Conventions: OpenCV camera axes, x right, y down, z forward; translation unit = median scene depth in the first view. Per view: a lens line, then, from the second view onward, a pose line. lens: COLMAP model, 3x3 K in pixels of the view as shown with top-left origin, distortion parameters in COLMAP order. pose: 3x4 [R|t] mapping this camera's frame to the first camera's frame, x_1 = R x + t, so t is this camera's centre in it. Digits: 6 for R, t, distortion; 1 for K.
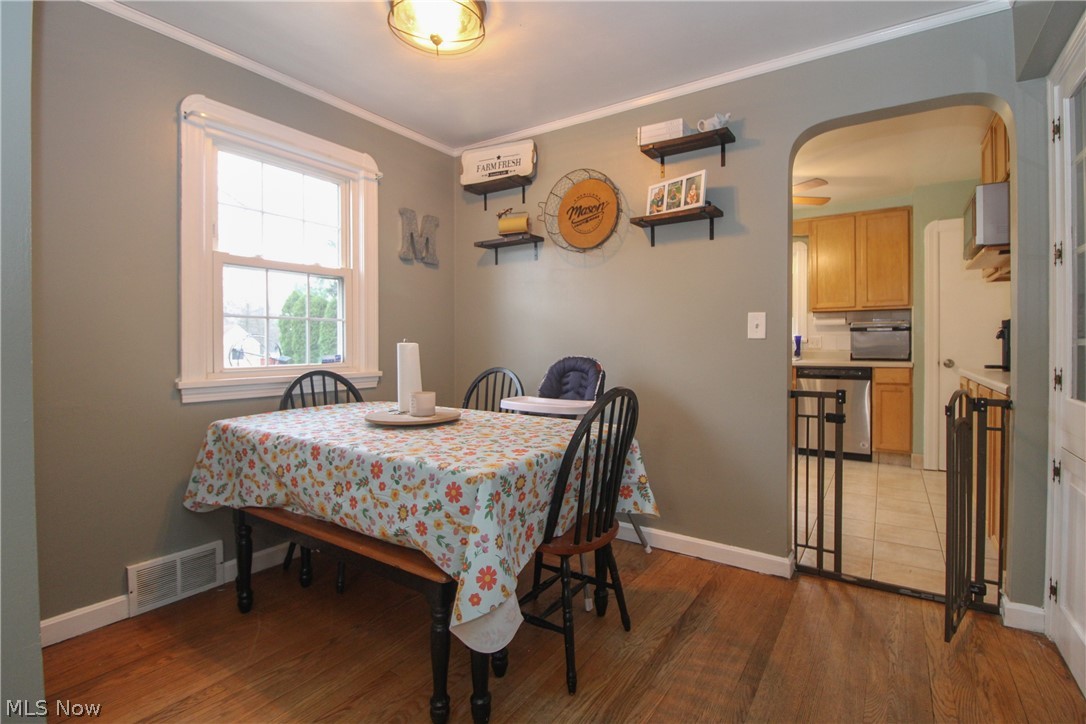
lens RADIAL K [[526.9, 0, 548.6], [0, 526.9, 343.0], [0, 0, 1]] dist [0.002127, -0.014443]
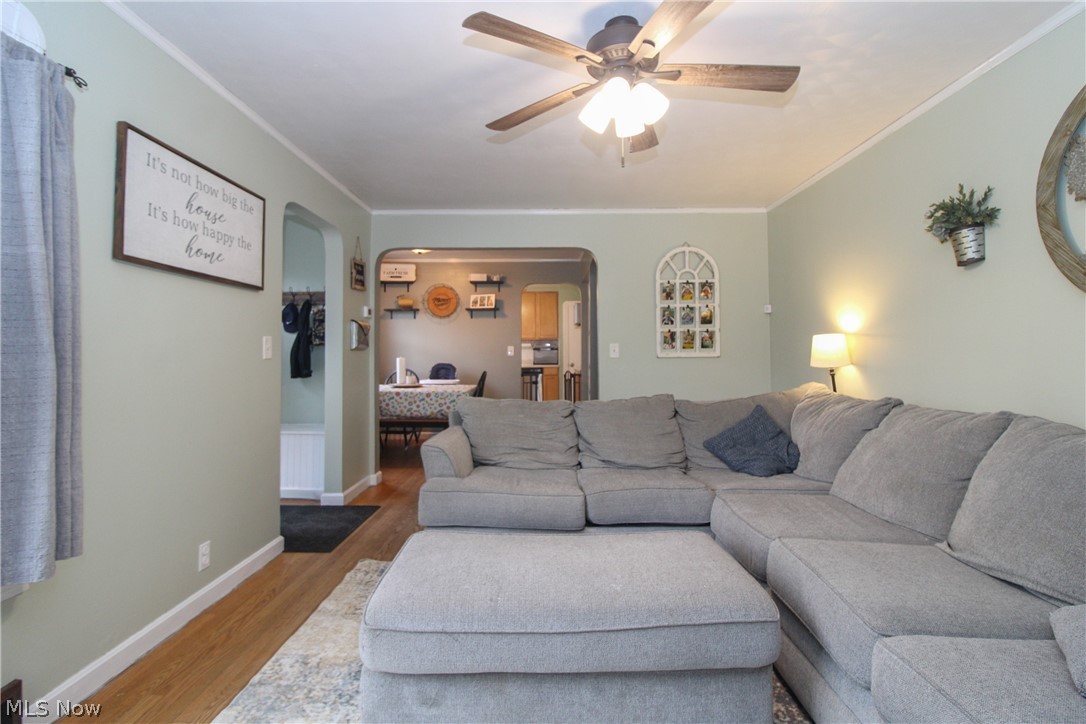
lens RADIAL K [[526.9, 0, 548.6], [0, 526.9, 343.0], [0, 0, 1]] dist [0.002127, -0.014443]
pose [[0.837006, 0.008824, 0.547123, -0.860378], [0.001802, 0.999820, -0.018883, -0.019923], [-0.547191, 0.016792, 0.836839, -1.287839]]
